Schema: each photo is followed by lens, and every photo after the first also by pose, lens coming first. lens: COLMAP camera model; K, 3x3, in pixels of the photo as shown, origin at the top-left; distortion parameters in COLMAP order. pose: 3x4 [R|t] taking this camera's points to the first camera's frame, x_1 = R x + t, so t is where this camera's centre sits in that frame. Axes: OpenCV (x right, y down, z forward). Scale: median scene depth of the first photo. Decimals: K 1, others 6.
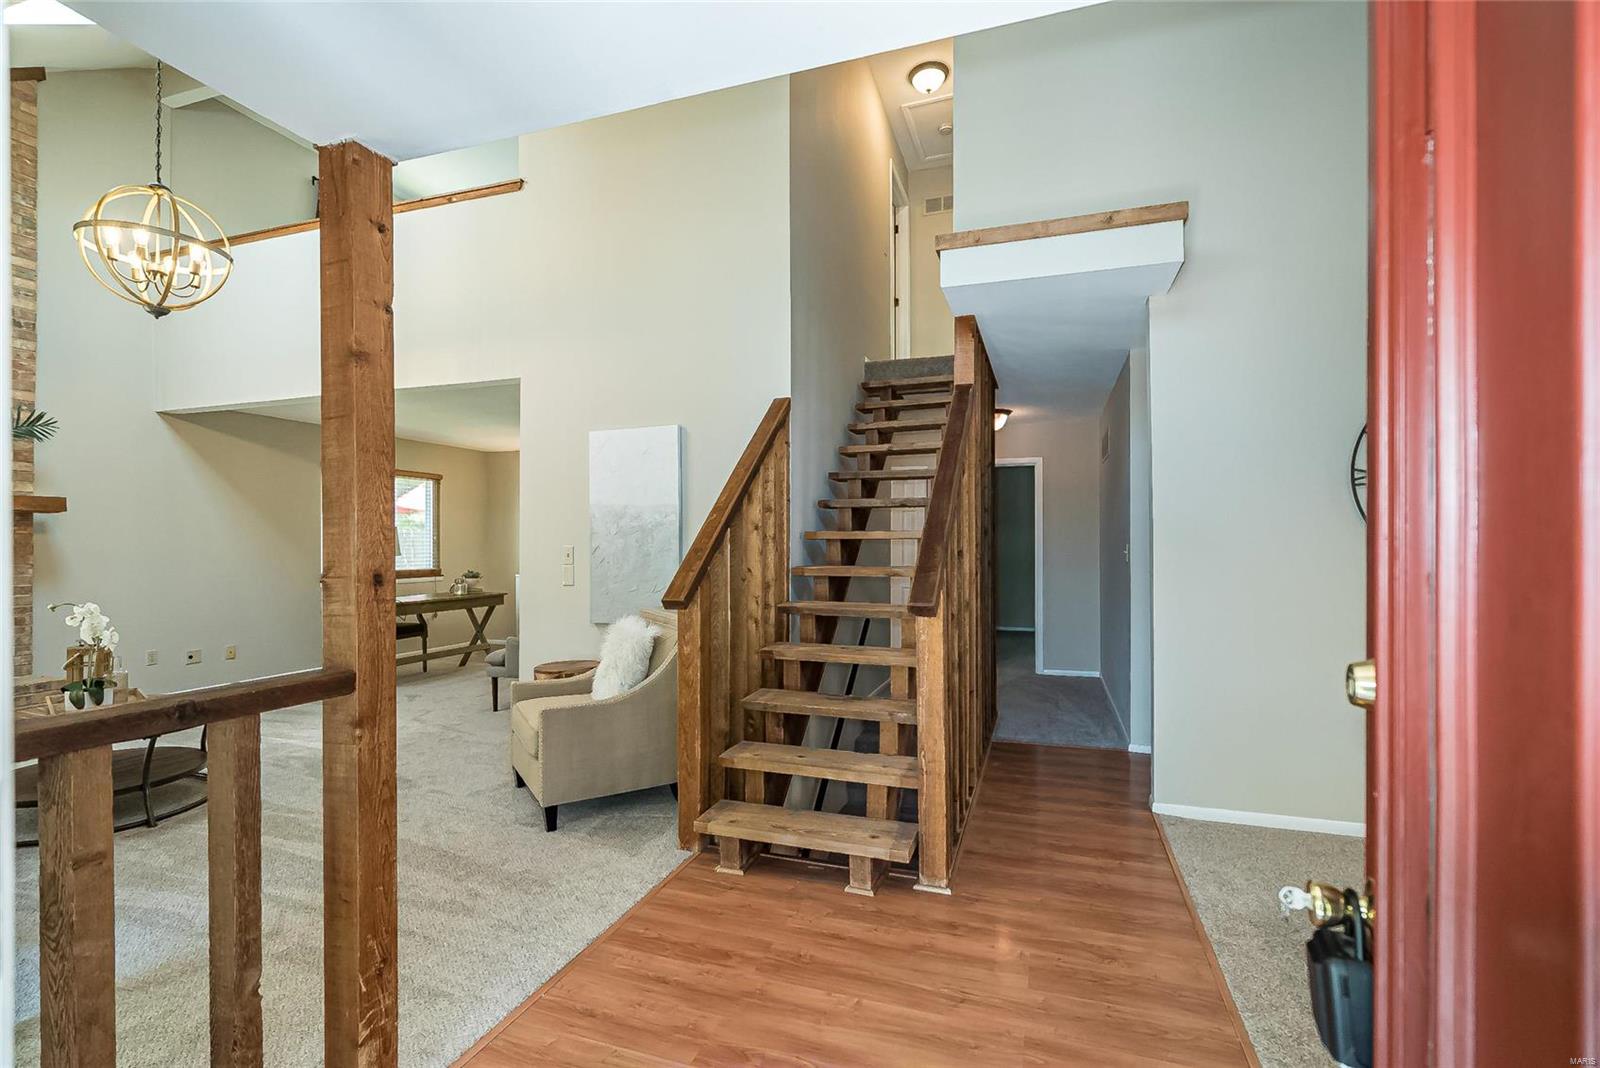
lens RADIAL K [[721.5, 0, 800.7], [0, 721.5, 539.1], [0, 0, 1]] dist [-0.002545, -0.000002]
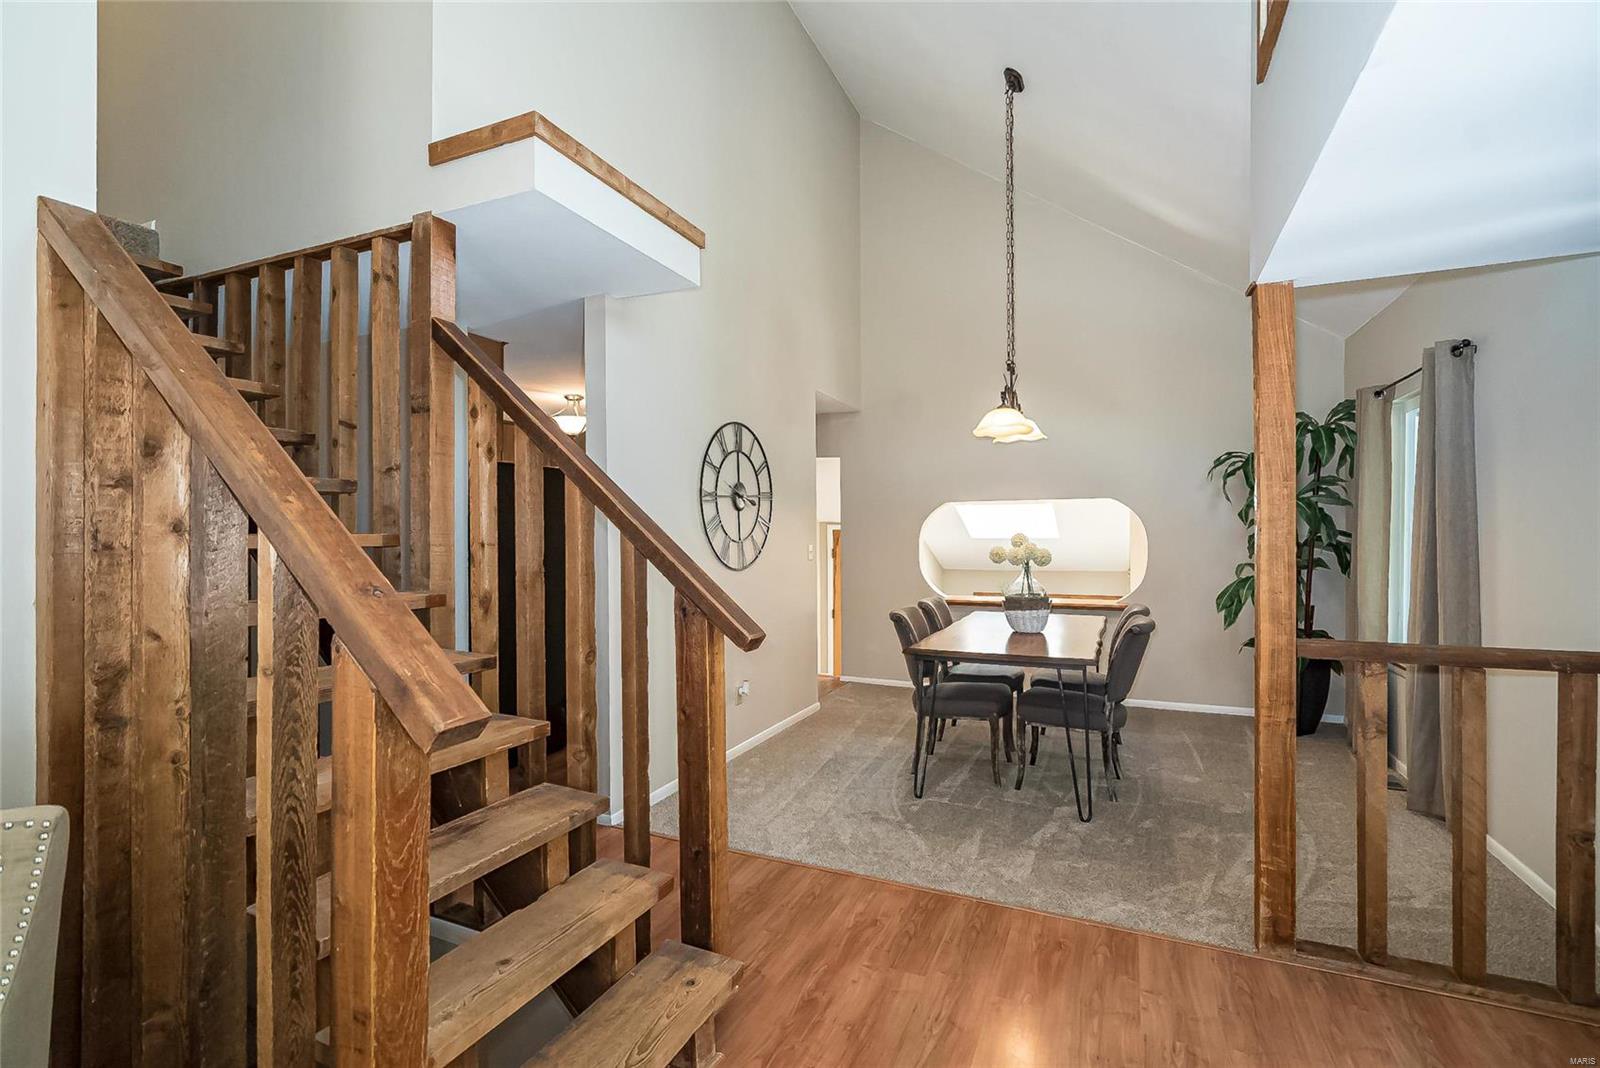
lens RADIAL K [[721.5, 0, 800.7], [0, 721.5, 539.1], [0, 0, 1]] dist [-0.002545, -0.000002]
pose [[0.092182, -0.000572, 0.995742, -0.604344], [0.003003, 0.999995, 0.000297, -0.010934], [-0.995738, 0.002963, 0.092184, 0.880293]]
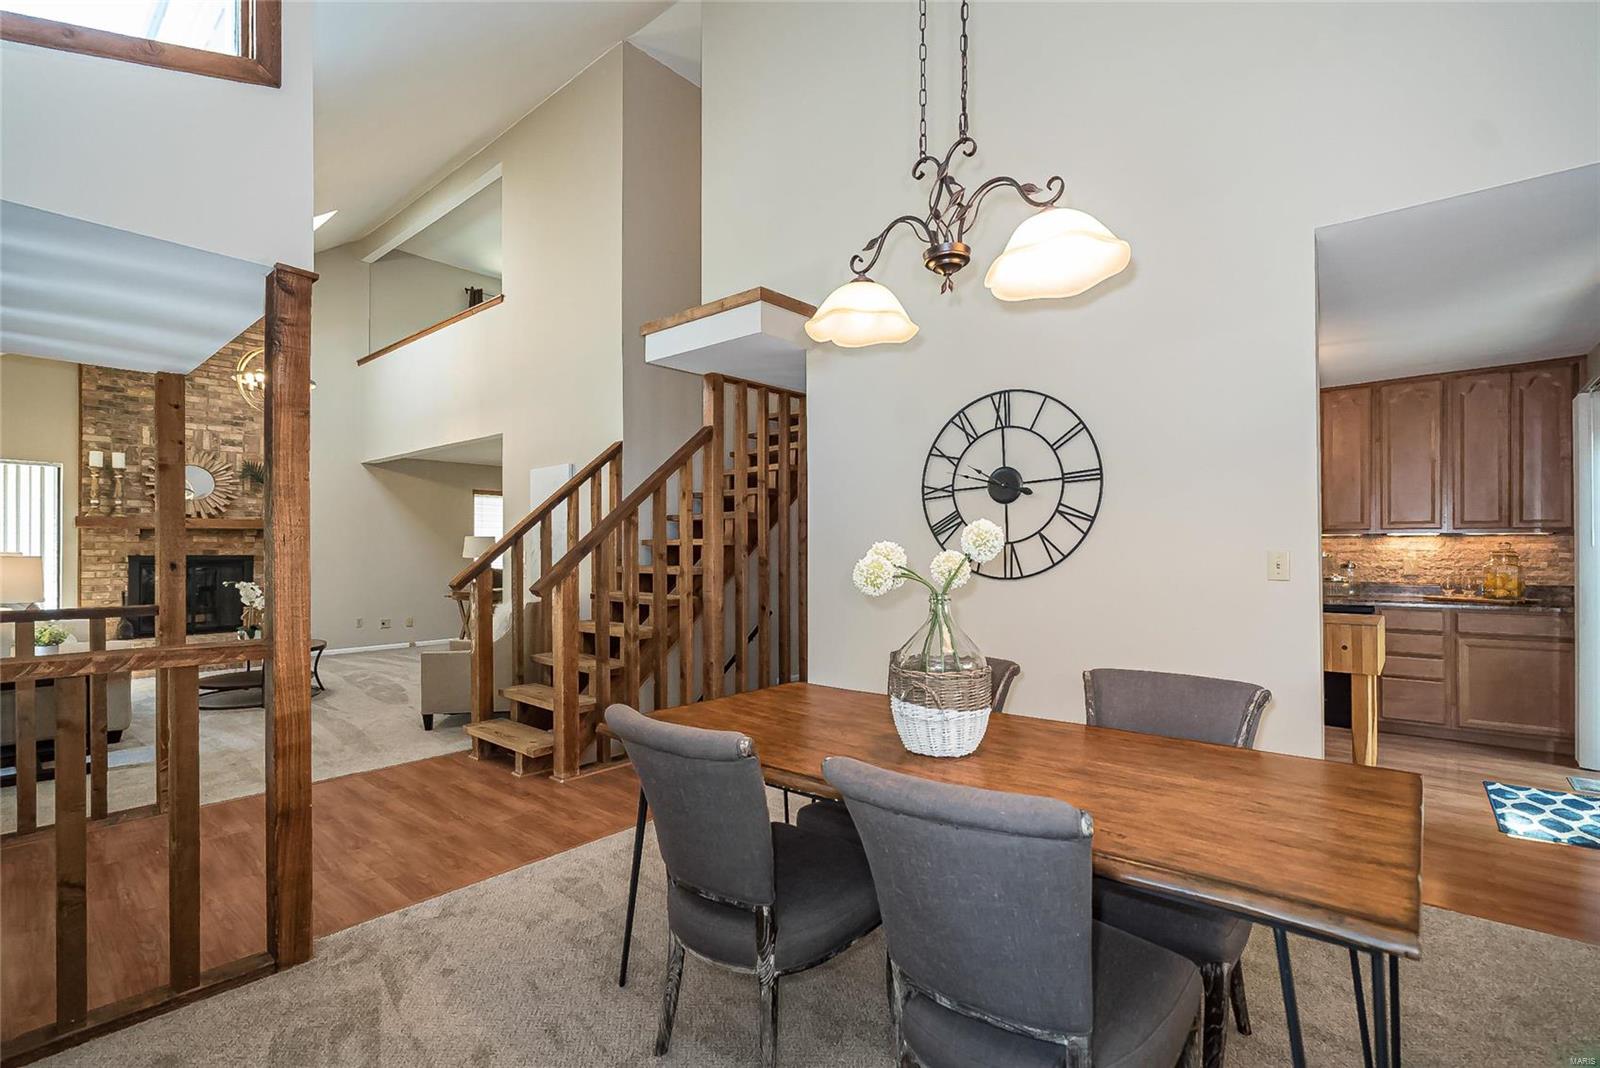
lens RADIAL K [[721.5, 0, 800.7], [0, 721.5, 539.1], [0, 0, 1]] dist [-0.002545, -0.000002]
pose [[0.930944, -0.004986, -0.365128, 1.258993], [0.002373, 0.999968, -0.007603, -0.001460], [0.365155, 0.006212, 0.930926, -0.225156]]
